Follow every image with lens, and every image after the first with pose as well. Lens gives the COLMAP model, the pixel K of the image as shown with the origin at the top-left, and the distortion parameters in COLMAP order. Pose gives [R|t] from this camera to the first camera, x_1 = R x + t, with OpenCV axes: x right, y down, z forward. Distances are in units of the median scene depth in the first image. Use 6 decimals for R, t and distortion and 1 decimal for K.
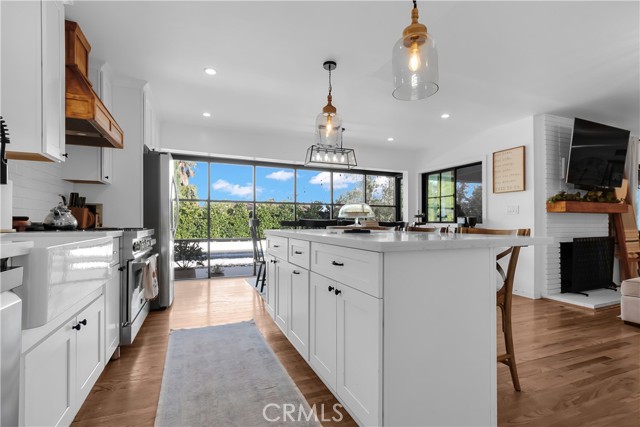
lens RADIAL K [[299.8, 0, 318.8], [0, 299.8, 218.9], [0, 0, 1]] dist [0.000988, -0.000158]
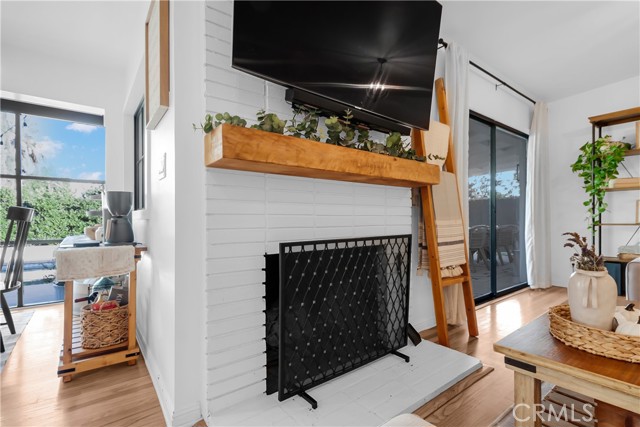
lens RADIAL K [[299.8, 0, 318.5], [0, 299.8, 218.1], [0, 0, 1]] dist [0.000988, -0.000158]
pose [[0.966152, -0.006146, 0.257902, 0.433719], [0.004601, 0.999968, 0.006592, 0.018077], [-0.257934, -0.005183, 0.966149, 0.354704]]
